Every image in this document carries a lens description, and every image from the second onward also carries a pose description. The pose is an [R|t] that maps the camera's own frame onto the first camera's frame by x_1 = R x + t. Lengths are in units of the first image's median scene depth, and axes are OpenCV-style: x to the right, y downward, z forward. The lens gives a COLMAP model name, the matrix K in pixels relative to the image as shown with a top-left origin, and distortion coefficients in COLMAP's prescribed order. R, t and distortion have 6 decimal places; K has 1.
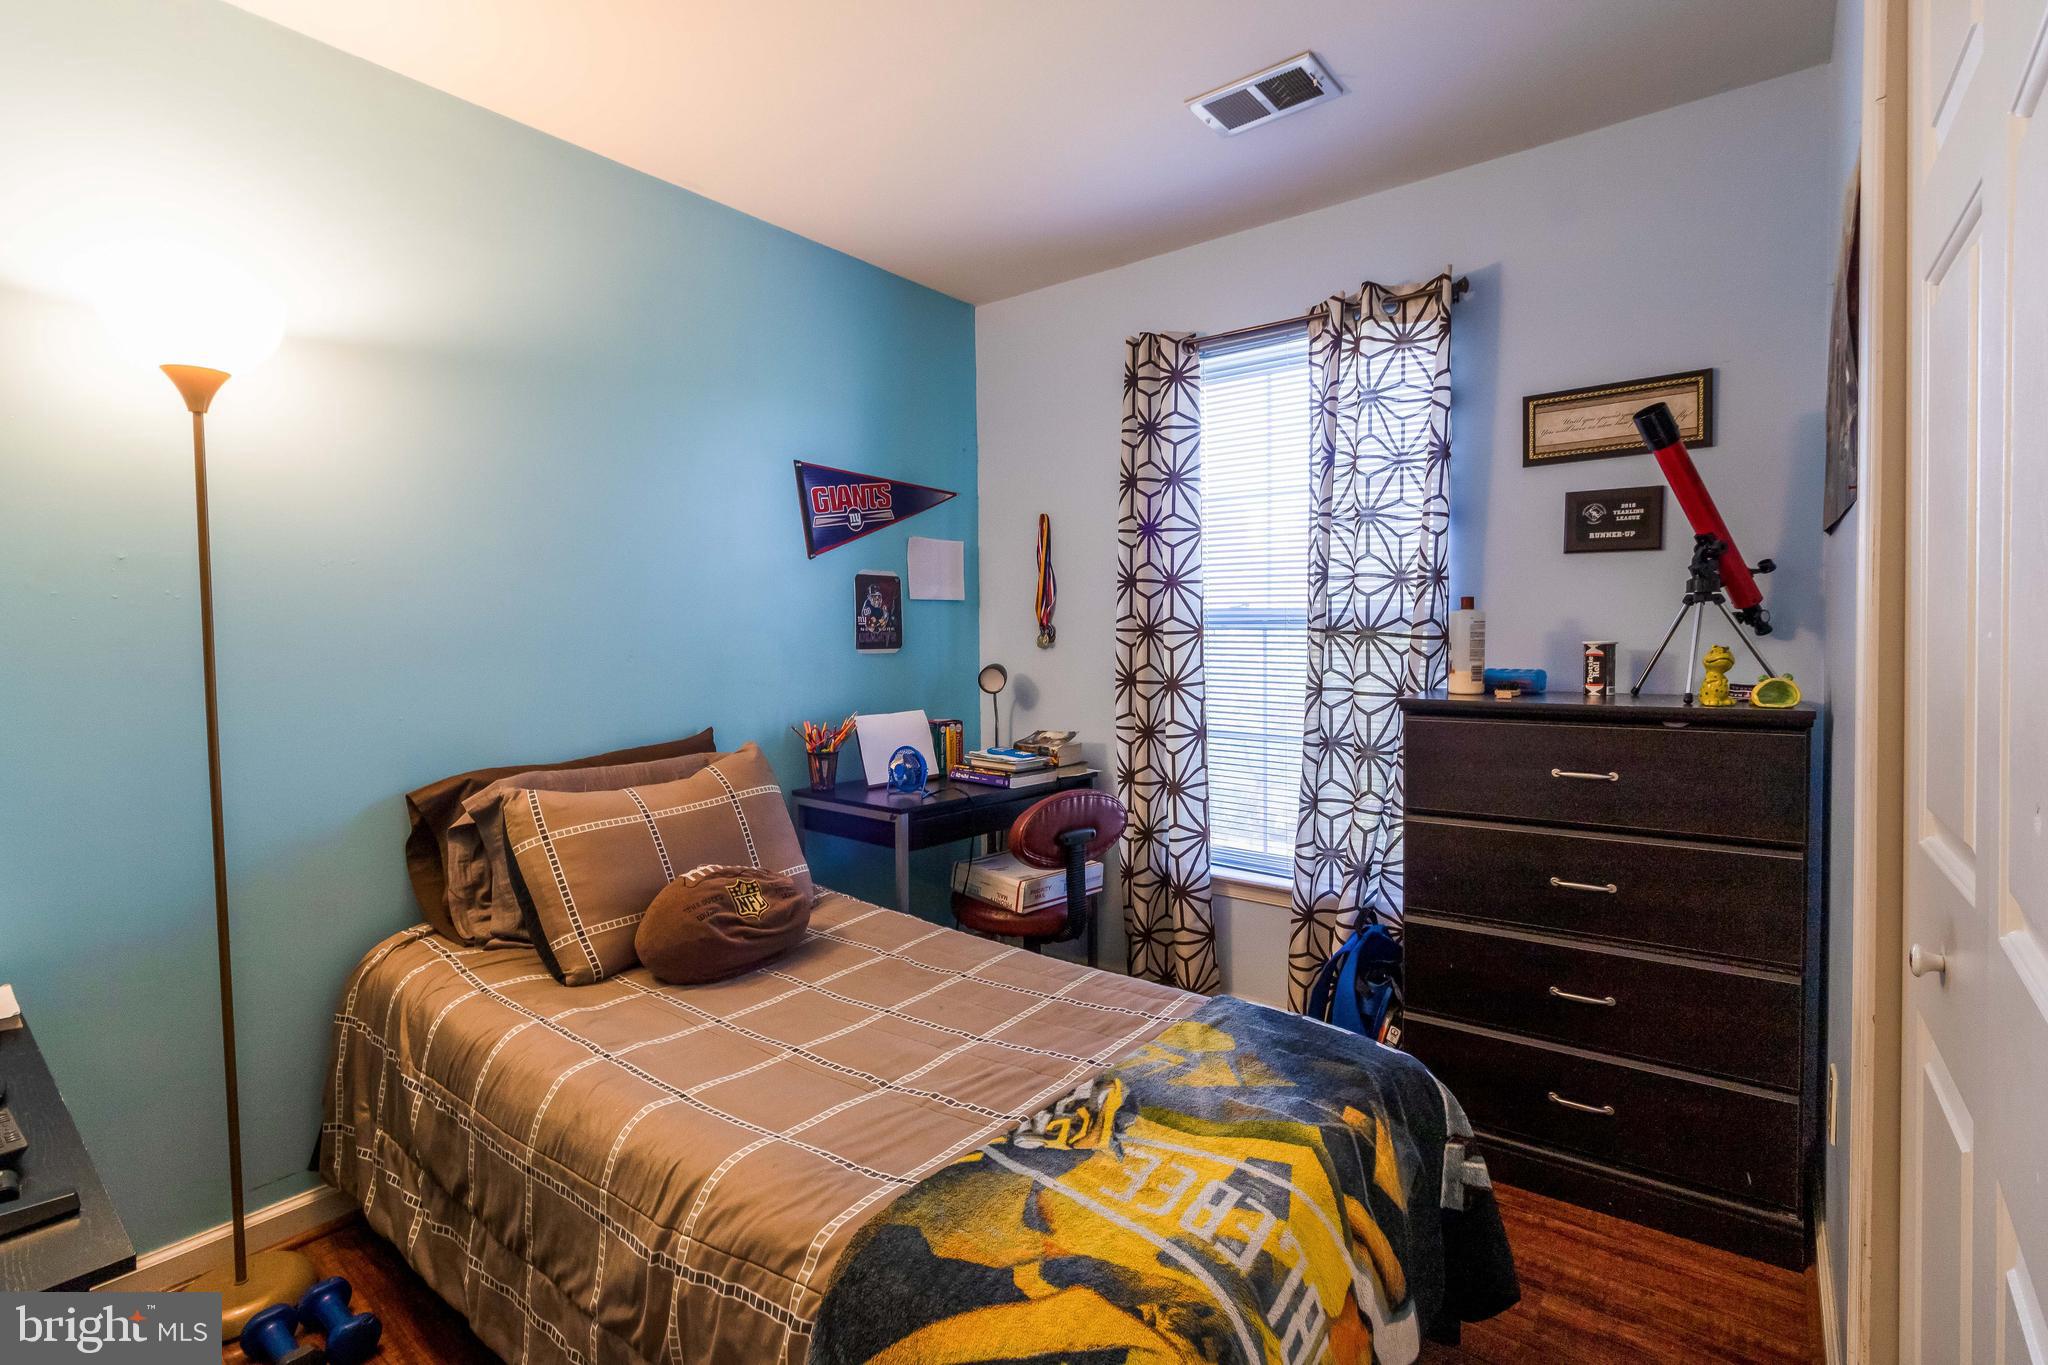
lens RADIAL K [[933.9, 0, 1022.7], [0, 933.9, 659.3], [0, 0, 1]] dist [-0.000275, 0.000540]
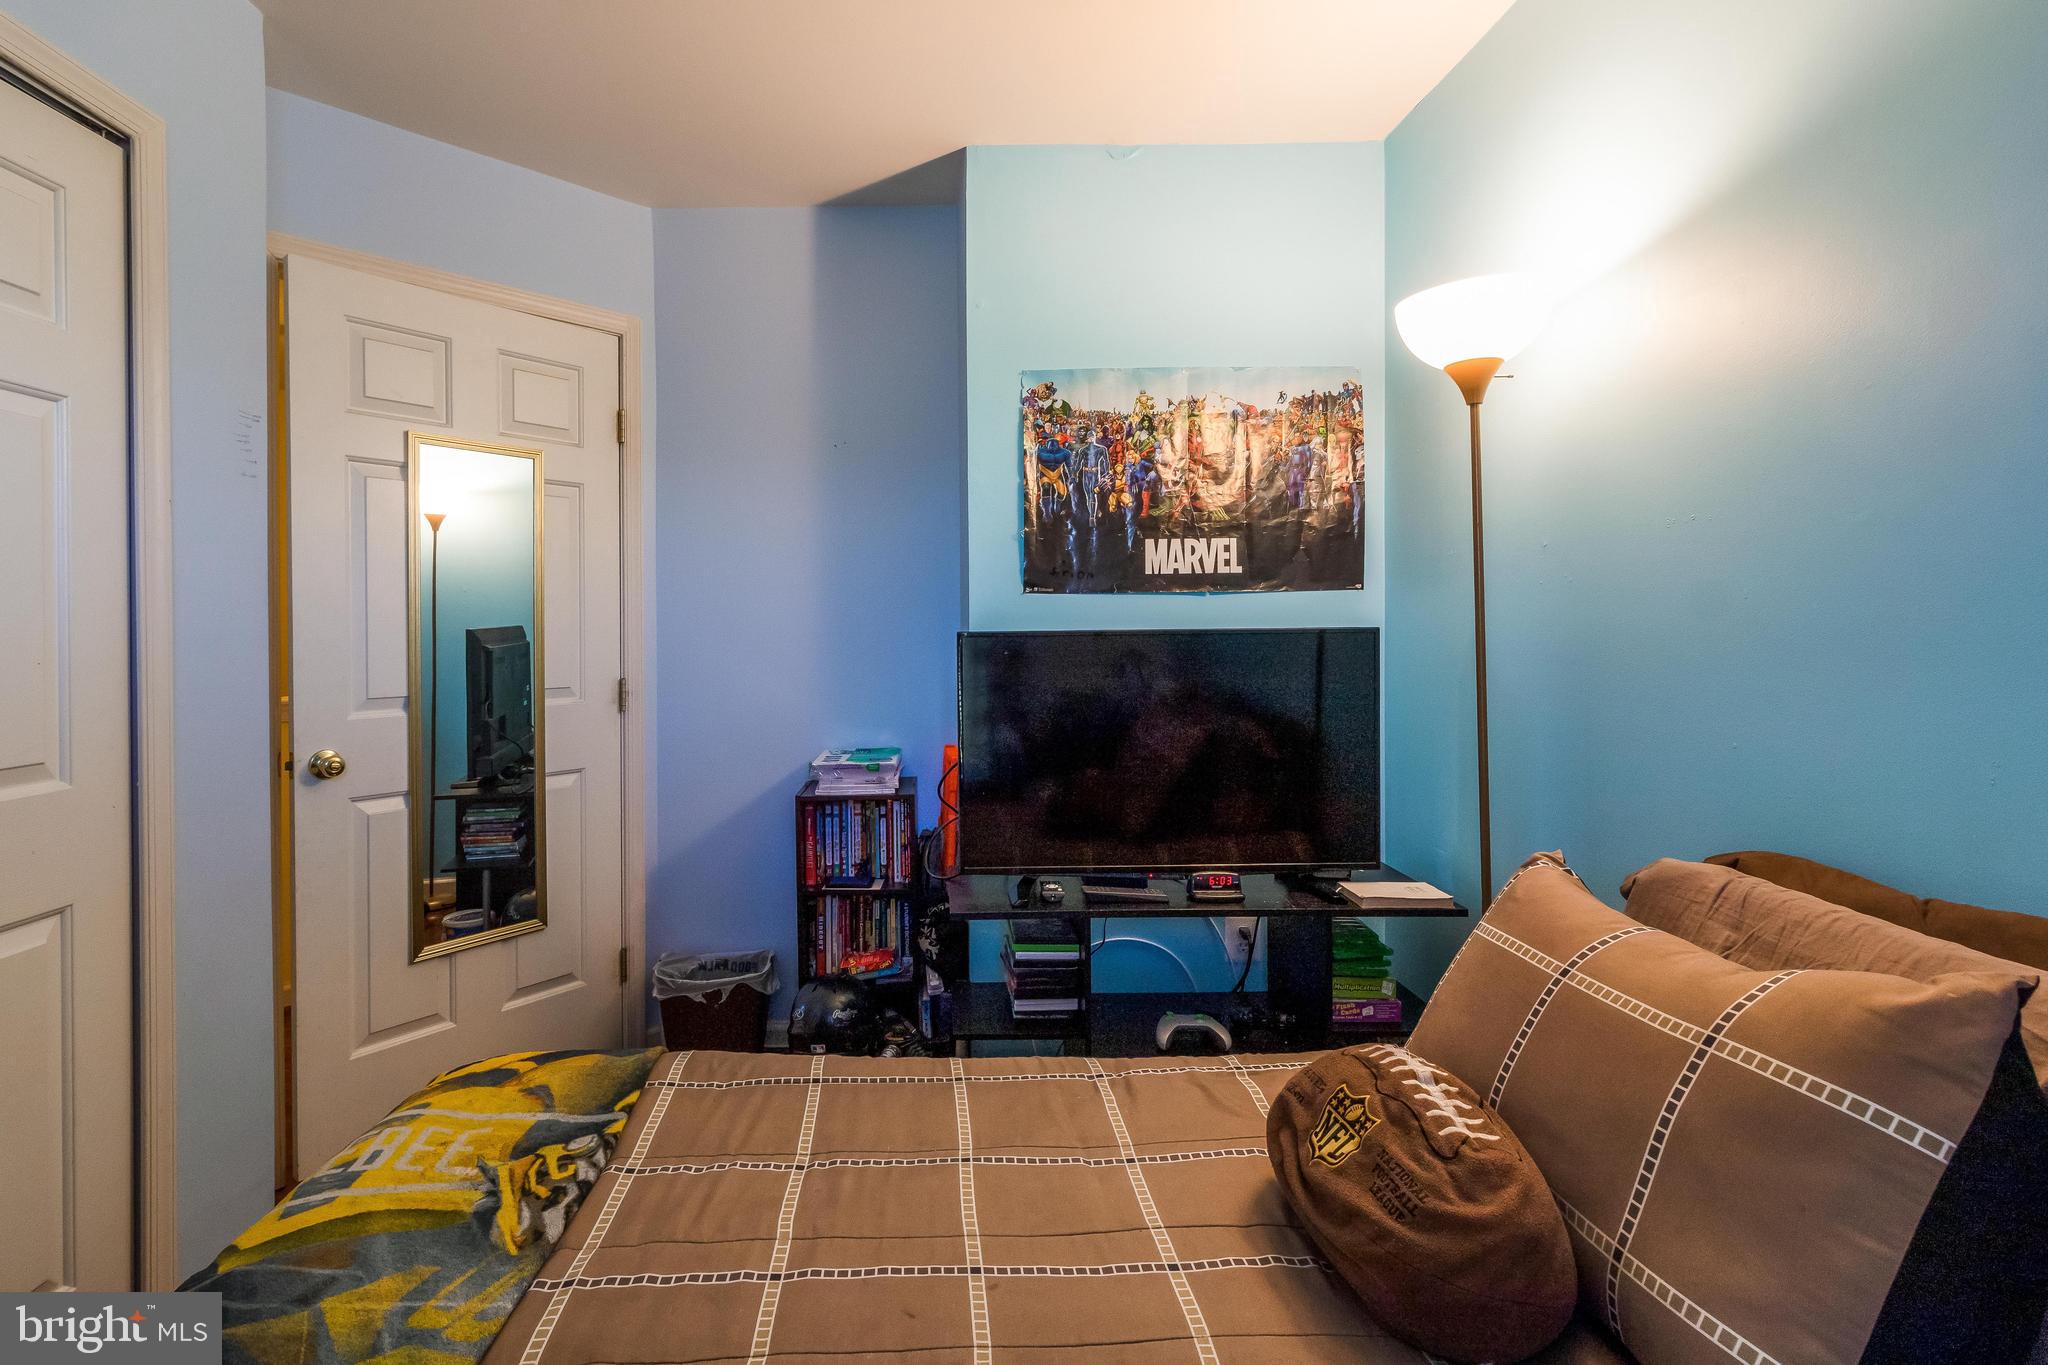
lens RADIAL K [[970.4, 0, 940.4], [0, 970.4, 623.6], [0, 0, 1]] dist [0.001377, 0.000321]
pose [[-0.776931, 0.016852, -0.629361, 0.339906], [-0.002165, 0.999564, 0.029437, -0.069352], [0.629583, 0.024233, -0.776556, 1.946262]]
